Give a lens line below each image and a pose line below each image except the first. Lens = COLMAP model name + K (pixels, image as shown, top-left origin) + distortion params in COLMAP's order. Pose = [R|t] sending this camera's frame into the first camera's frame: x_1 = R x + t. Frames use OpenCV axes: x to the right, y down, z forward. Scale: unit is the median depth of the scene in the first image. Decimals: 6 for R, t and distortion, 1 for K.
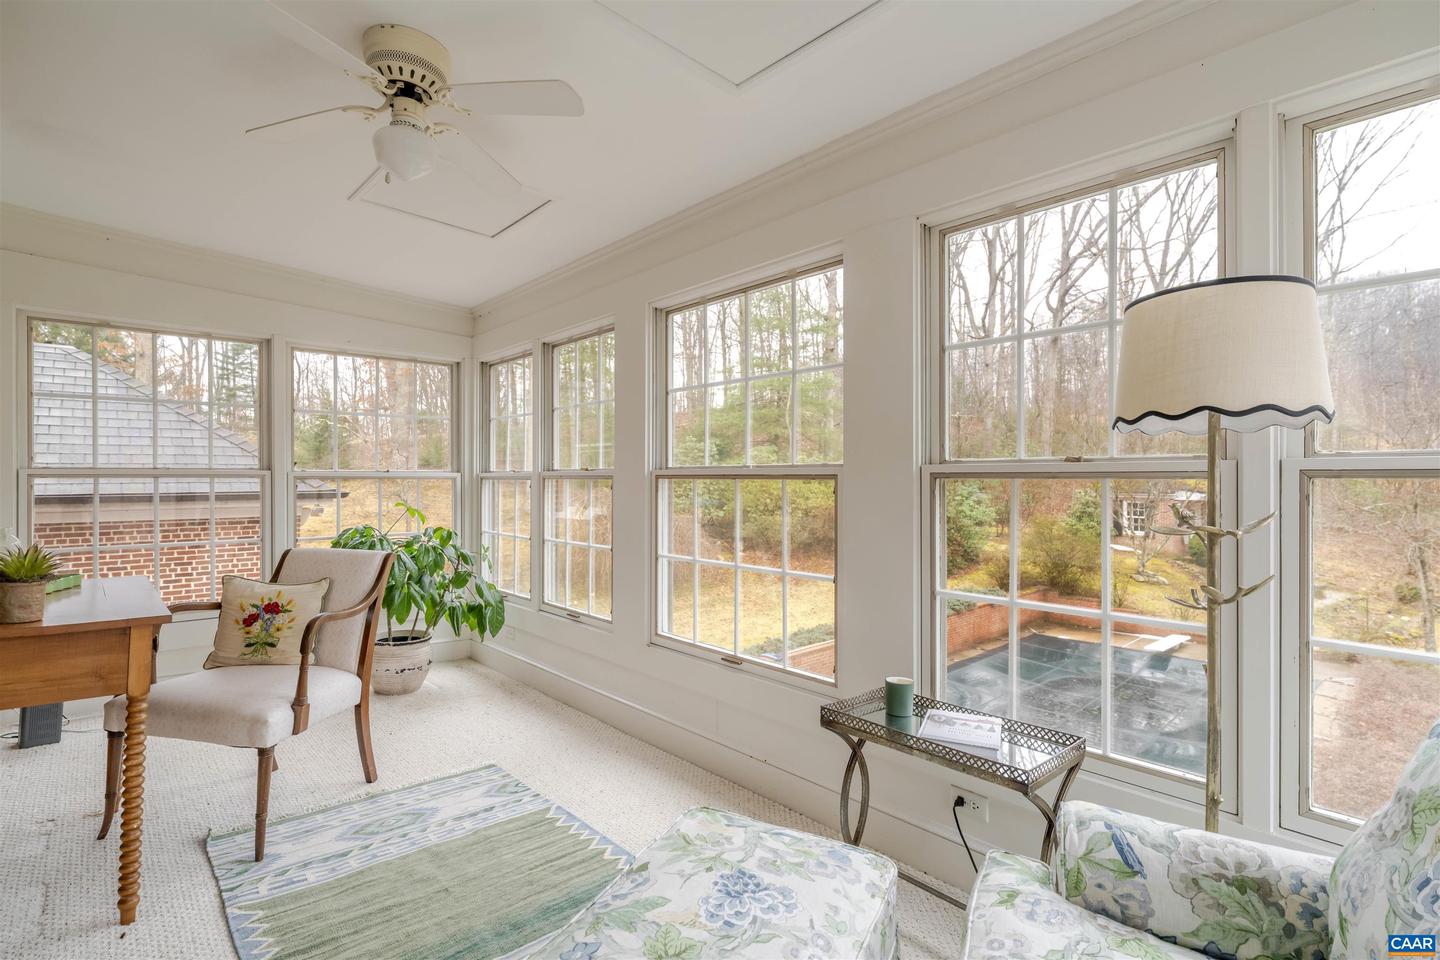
lens RADIAL K [[678.3, 0, 720.0], [0, 678.3, 480.0], [0, 0, 1]] dist [0.000343, 0.000073]
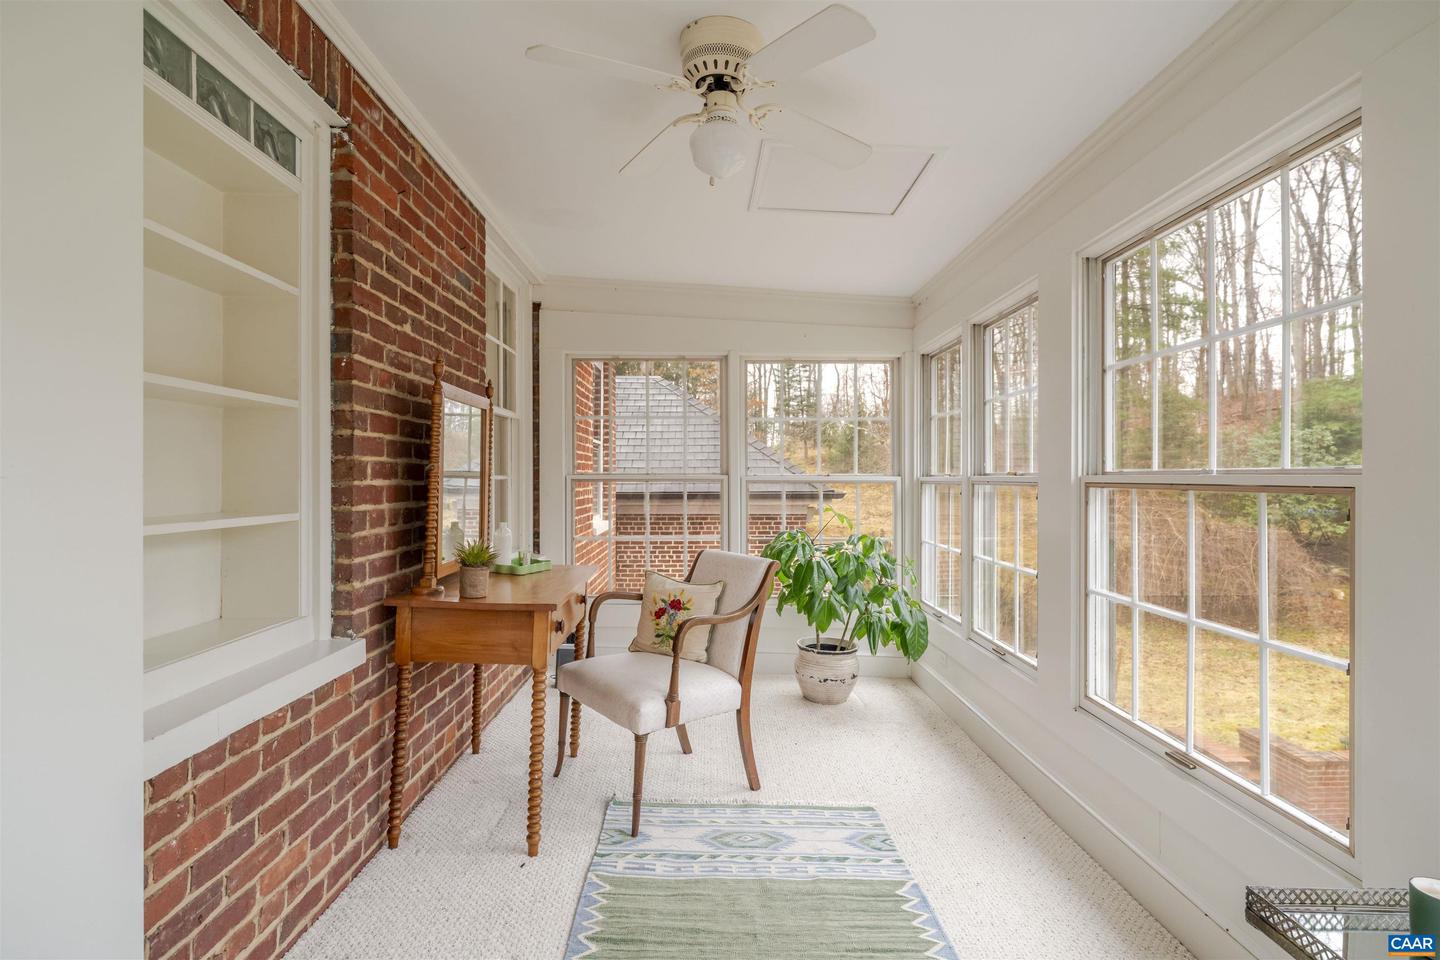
lens RADIAL K [[729.2, 0, 720.0], [0, 729.2, 480.0], [0, 0, 1]] dist [0.003364, -0.000602]
pose [[0.756463, 0.003244, -0.654028, 0.154880], [-0.003175, 0.999994, 0.001287, -0.012168], [0.654028, 0.001103, 0.756469, 0.161646]]
